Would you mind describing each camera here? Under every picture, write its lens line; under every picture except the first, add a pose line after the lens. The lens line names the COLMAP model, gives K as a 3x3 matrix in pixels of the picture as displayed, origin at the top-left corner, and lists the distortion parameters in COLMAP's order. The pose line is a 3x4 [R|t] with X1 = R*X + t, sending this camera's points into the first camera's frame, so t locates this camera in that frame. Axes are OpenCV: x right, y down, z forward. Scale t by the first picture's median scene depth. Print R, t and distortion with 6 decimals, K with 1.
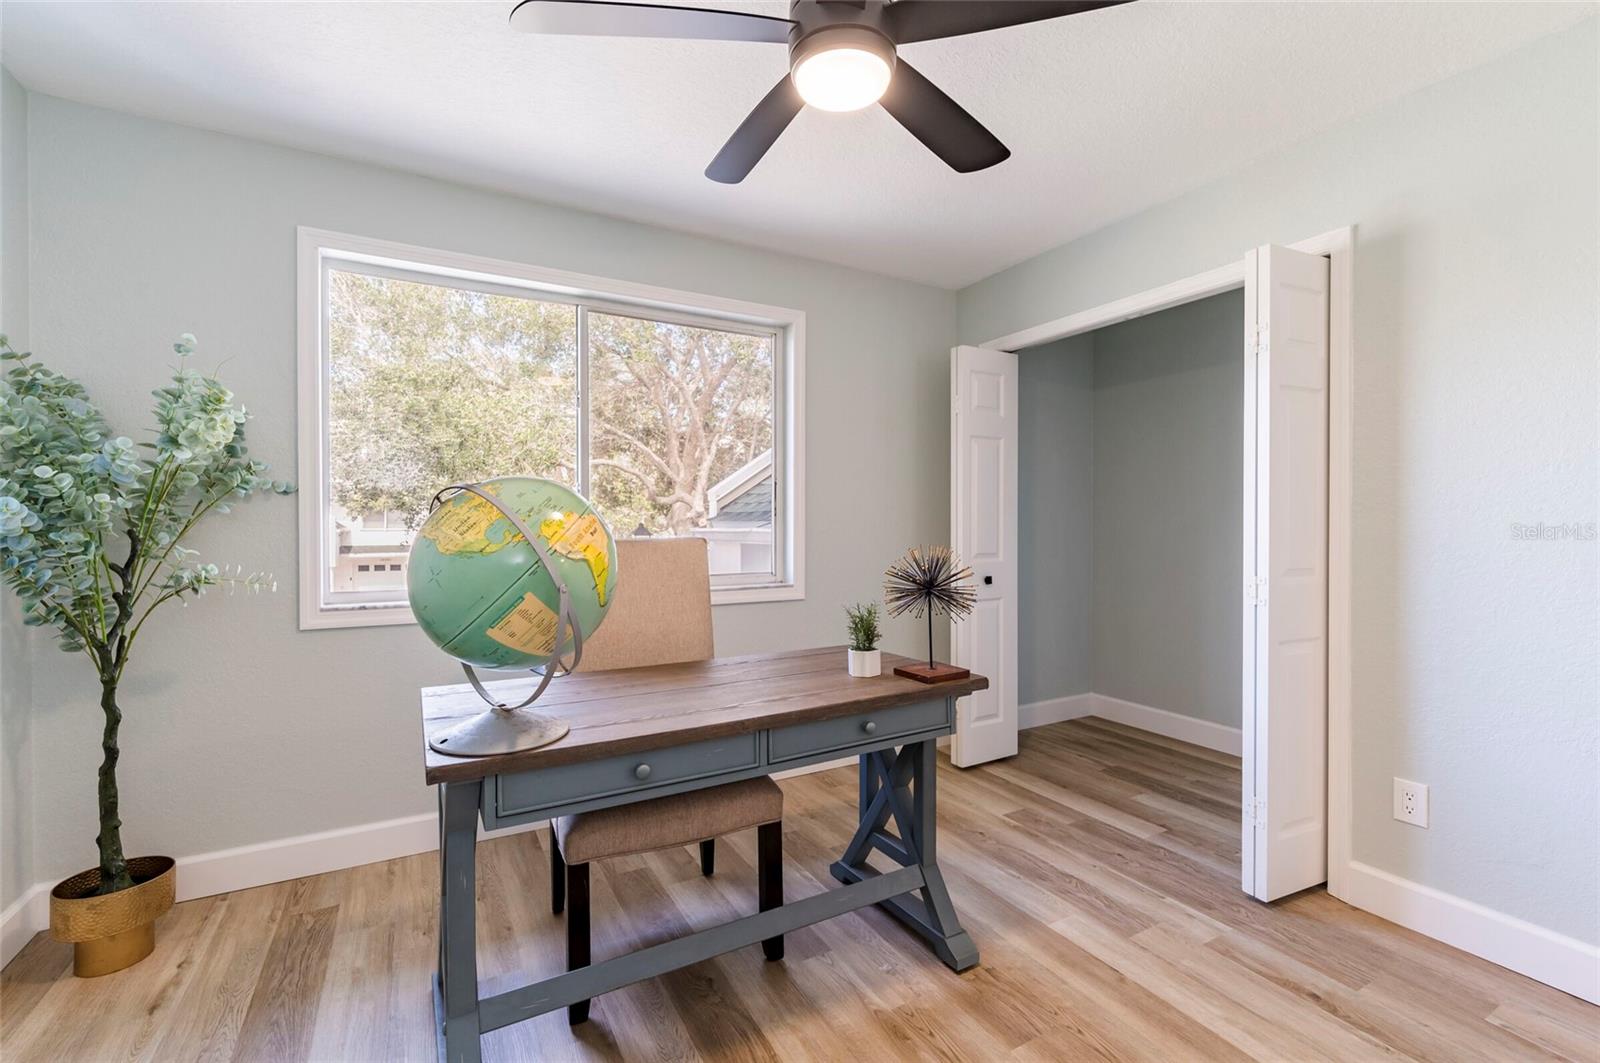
lens RADIAL K [[690.2, 0, 805.5], [0, 690.2, 530.9], [0, 0, 1]] dist [-0.001403, -0.000145]
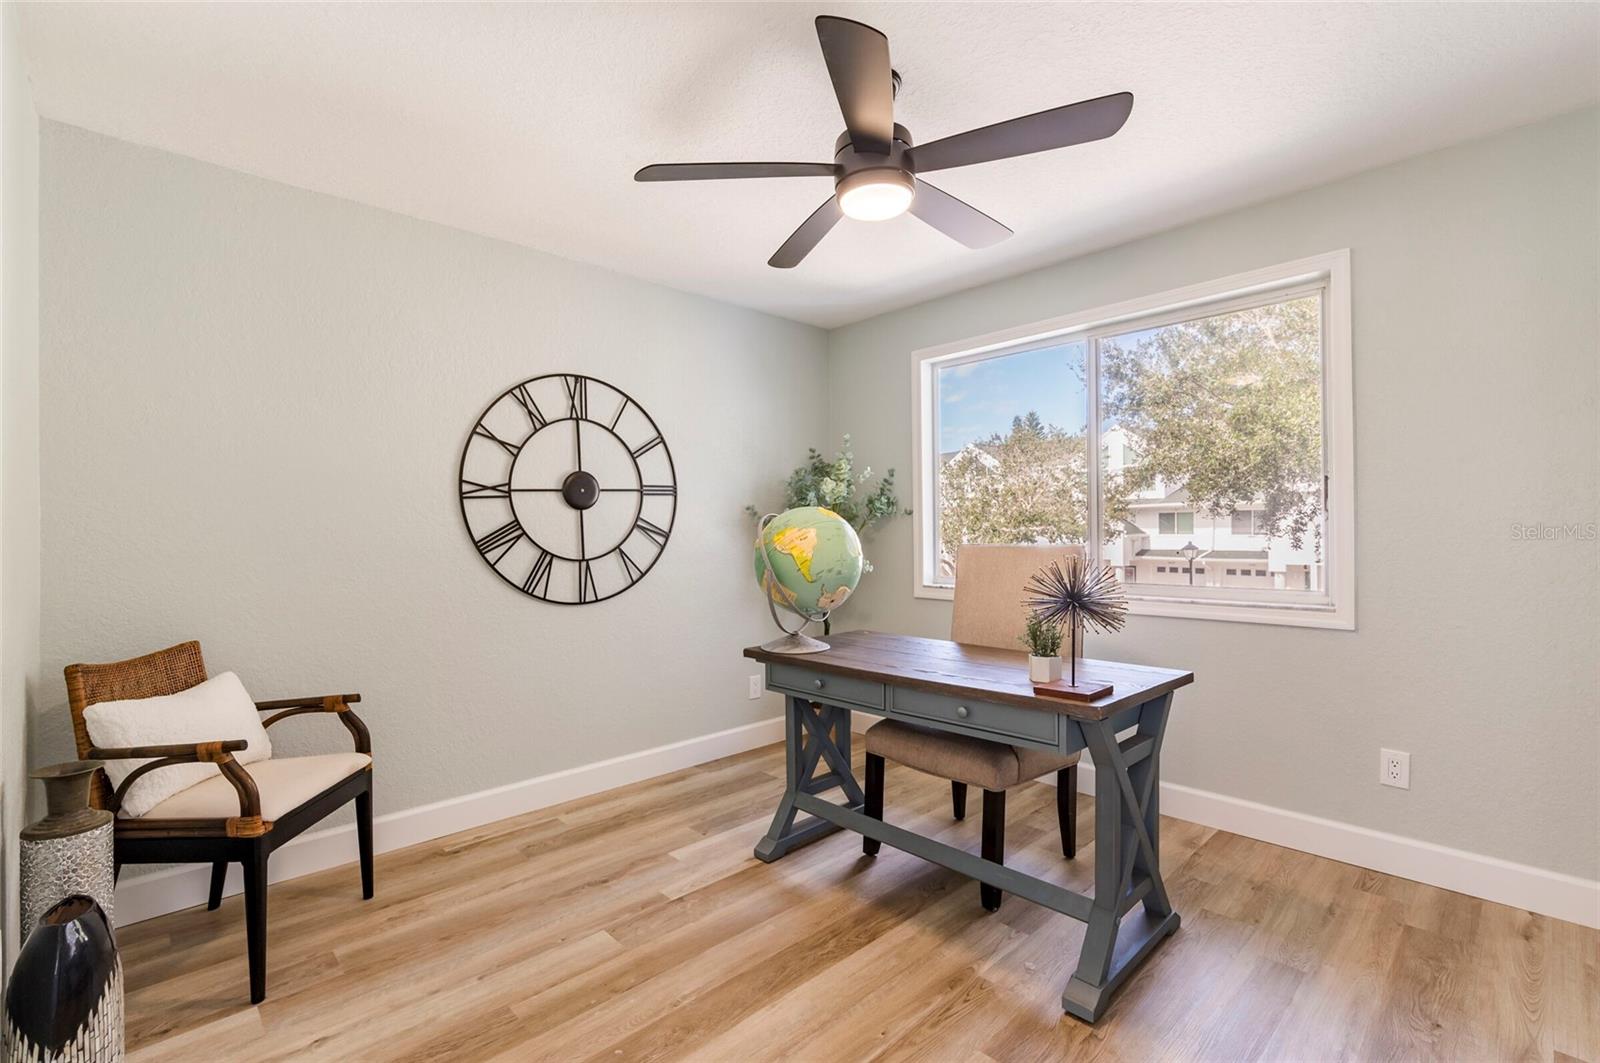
lens RADIAL K [[706.5, 0, 800.0], [0, 706.5, 531.5], [0, 0, 1]] dist [-0.002357, -0.000028]
pose [[0.249499, -0.003328, -0.968369, 0.826625], [-0.003079, 0.999986, -0.004230, -0.004565], [0.968370, 0.004037, 0.249486, 0.319735]]
